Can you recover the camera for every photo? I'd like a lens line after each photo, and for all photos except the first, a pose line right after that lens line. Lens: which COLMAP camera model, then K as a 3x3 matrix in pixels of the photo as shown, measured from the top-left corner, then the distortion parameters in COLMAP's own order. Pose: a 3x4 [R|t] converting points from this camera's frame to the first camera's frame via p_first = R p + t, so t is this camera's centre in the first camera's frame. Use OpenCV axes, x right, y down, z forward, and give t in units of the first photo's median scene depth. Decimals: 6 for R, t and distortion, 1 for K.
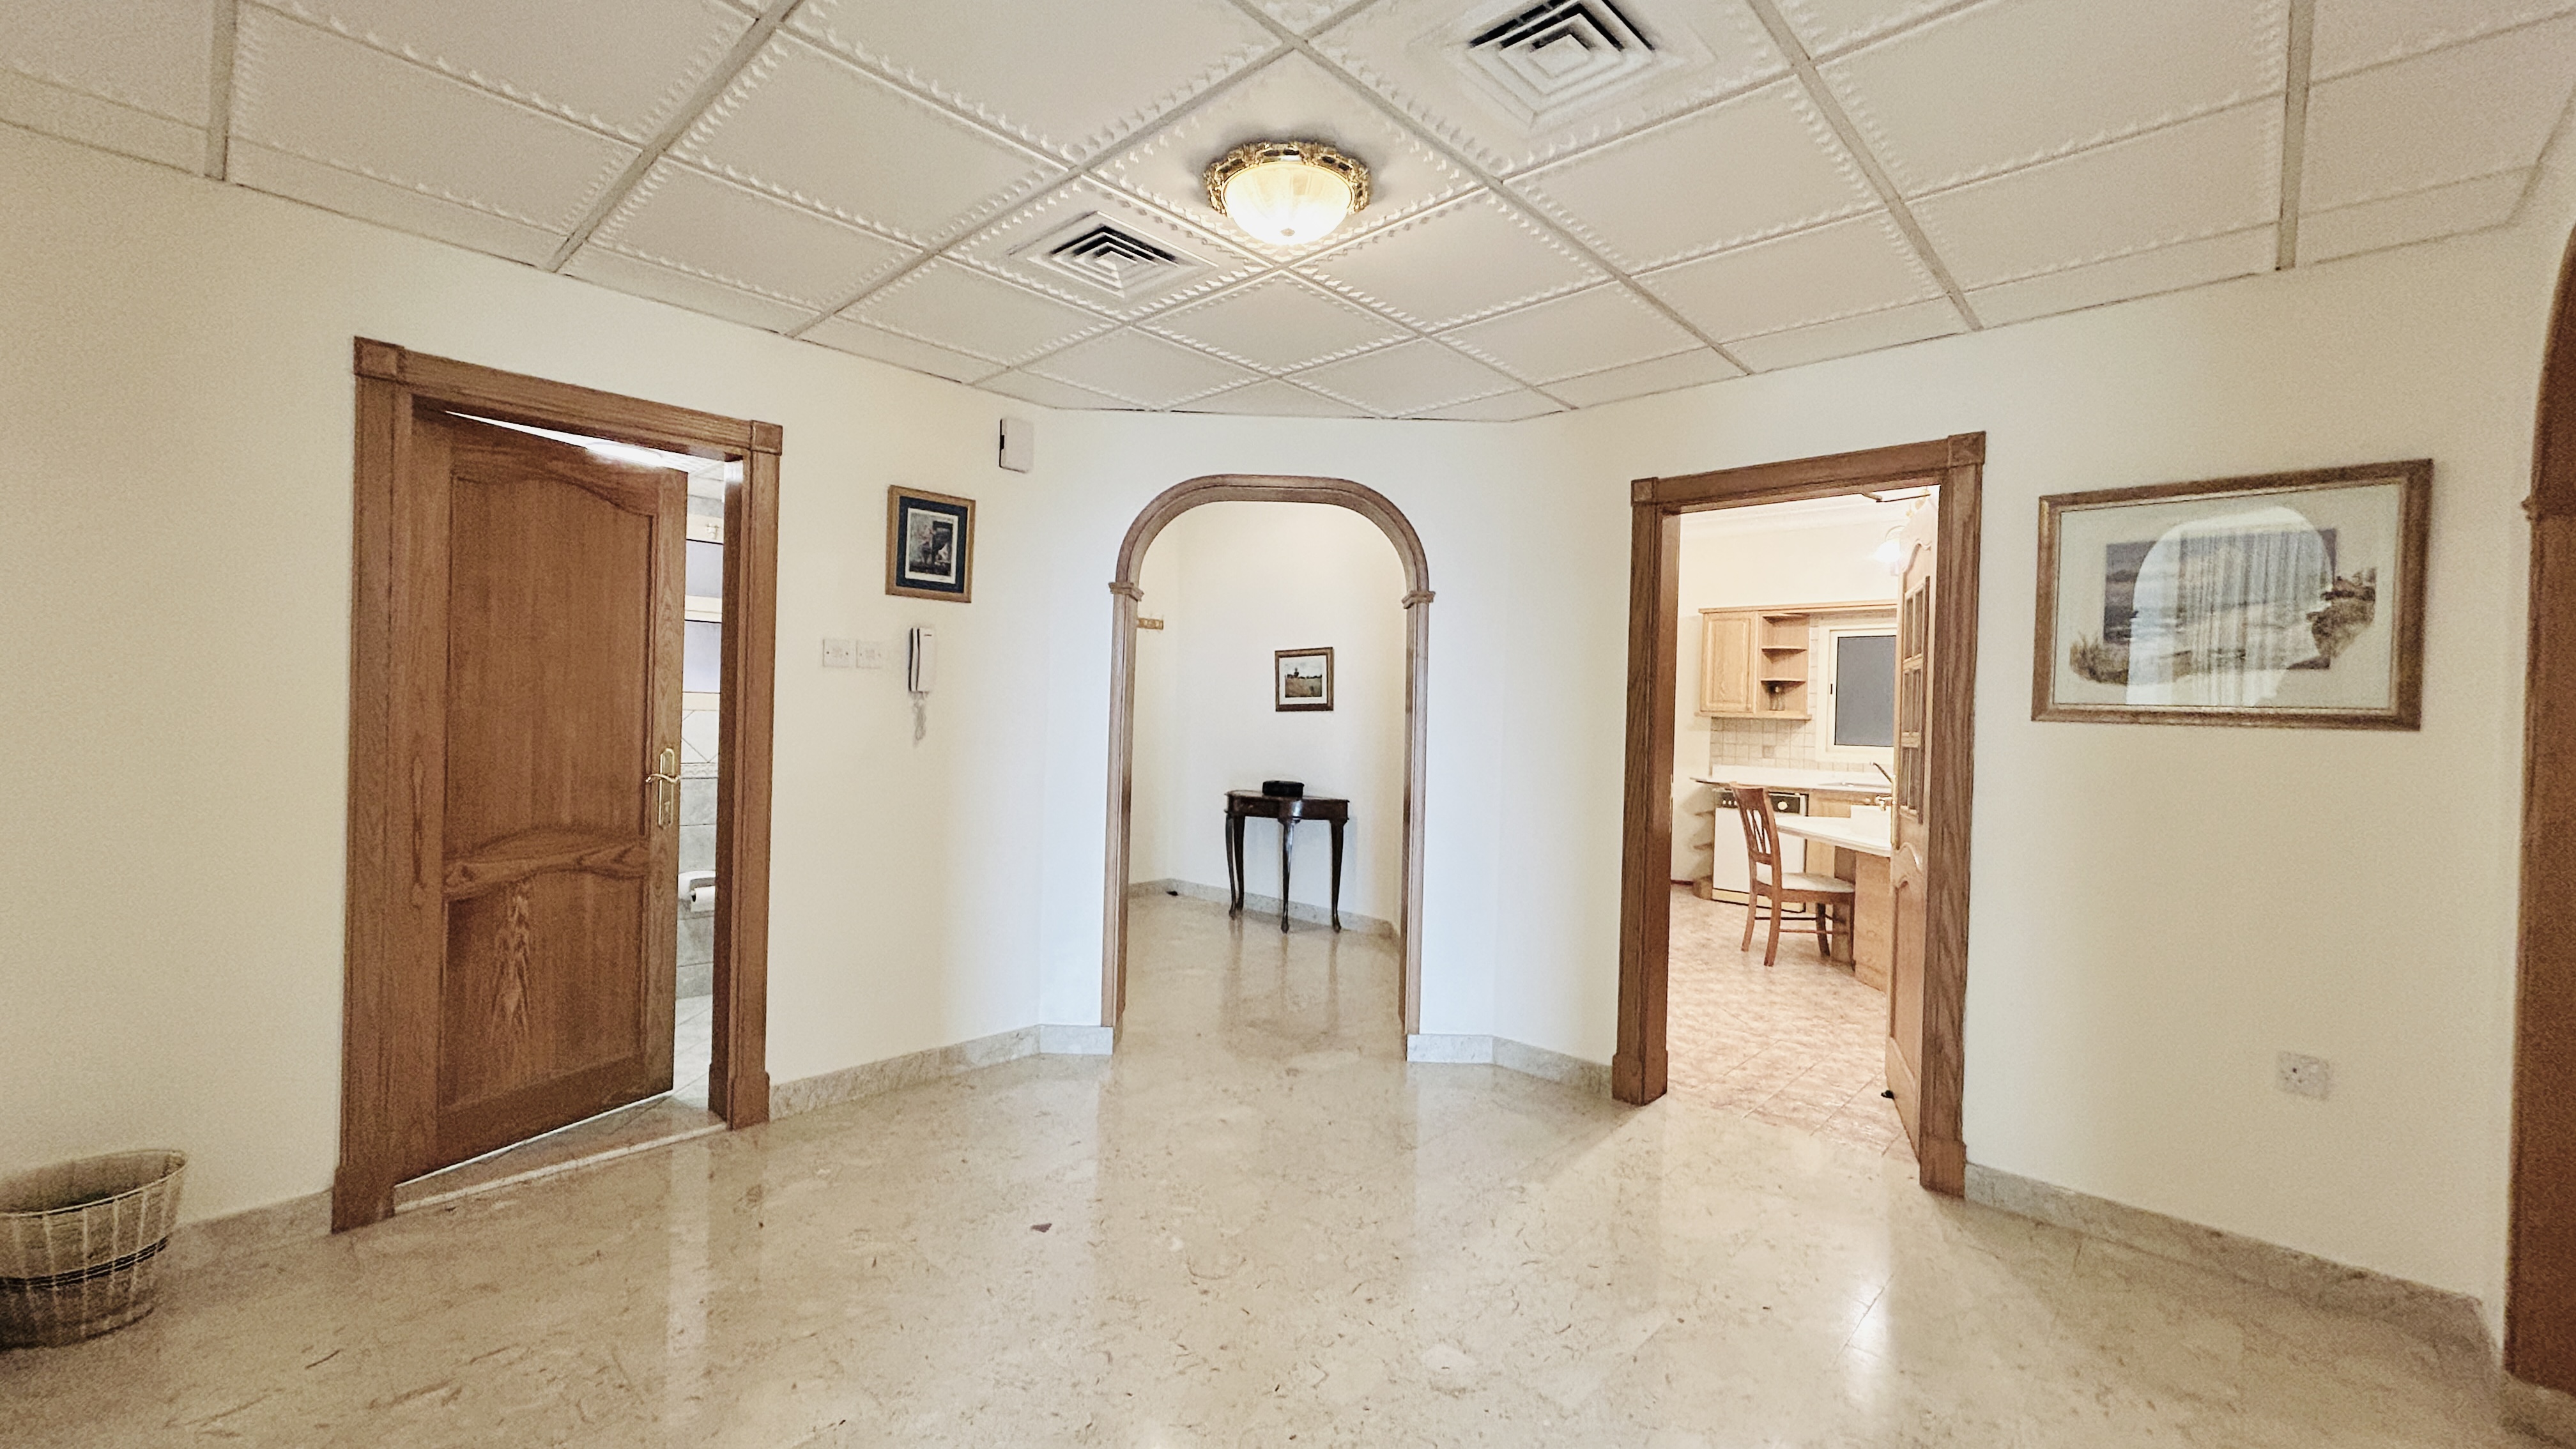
lens RADIAL K [[1035.7, 0, 1300.3], [0, 1035.7, 726.2], [0, 0, 1]] dist [0.002739, -0.000798]
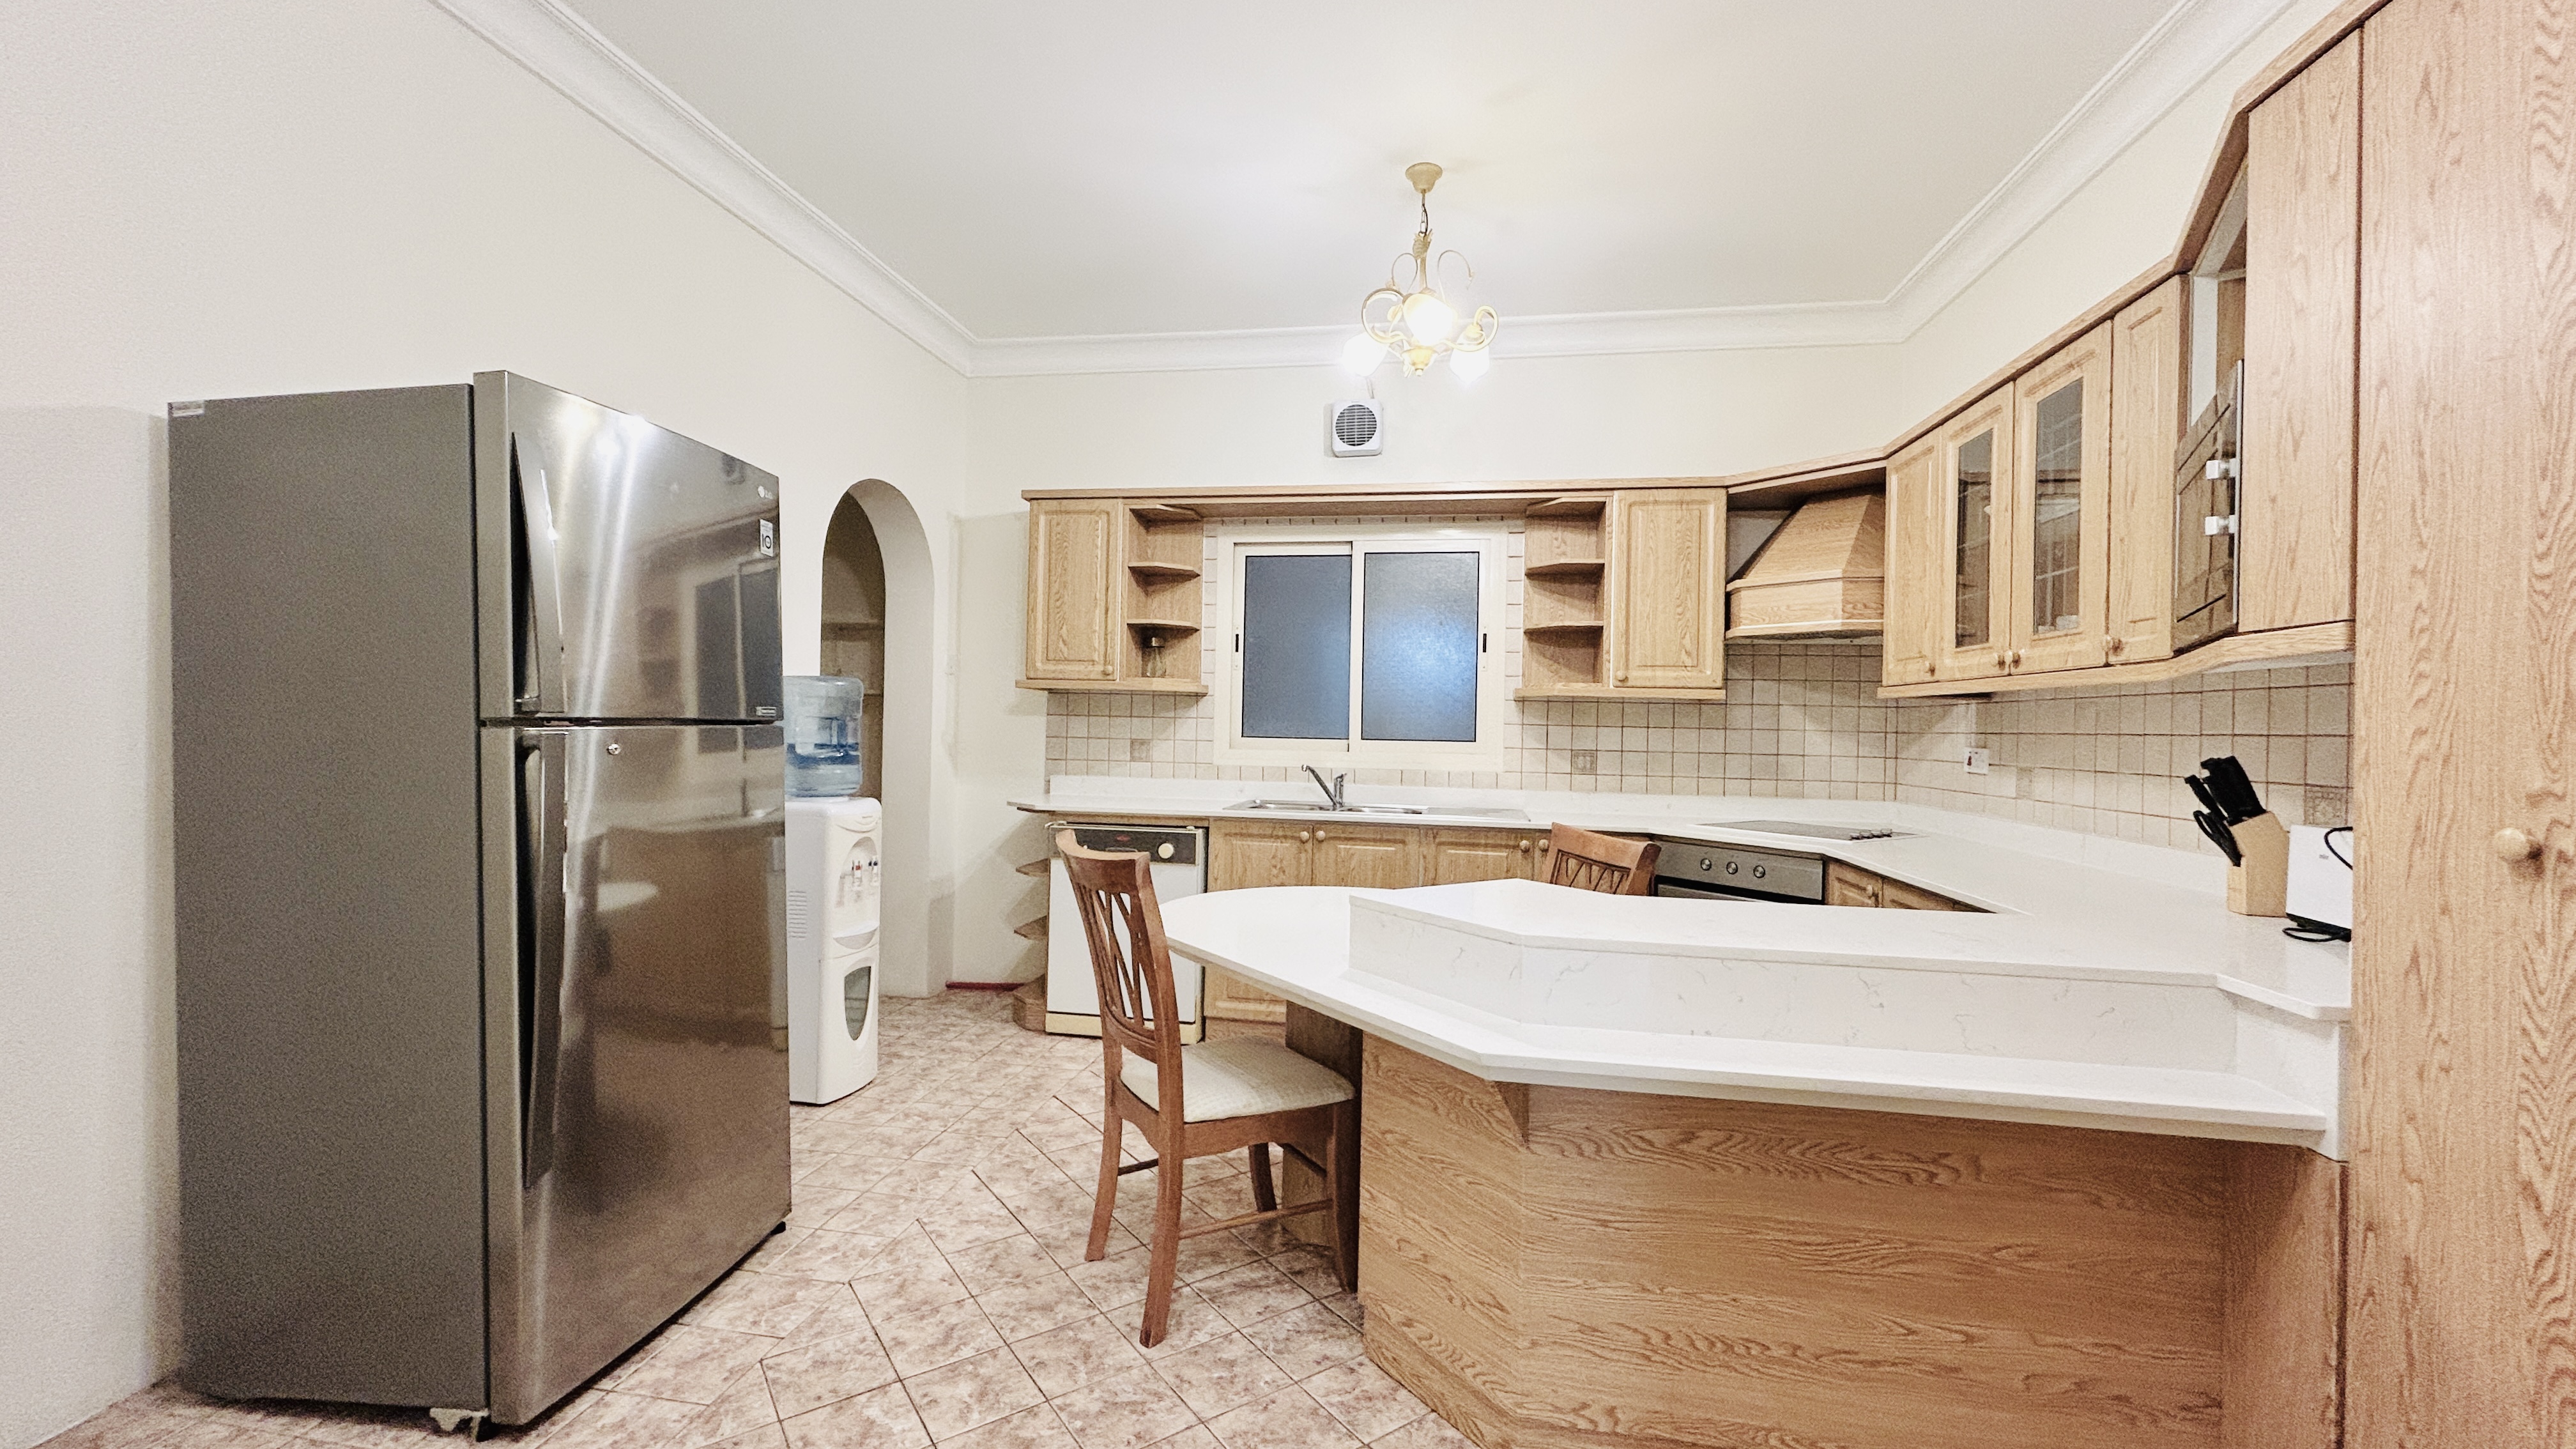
lens RADIAL K [[1035.7, 0, 1294.8], [0, 1035.7, 727.1], [0, 0, 1]] dist [0.002739, -0.000798]
pose [[0.836601, -0.007370, 0.547764, 0.214271], [0.002741, 0.999953, 0.009268, 0.006739], [-0.547806, -0.006252, 0.836582, 0.484670]]
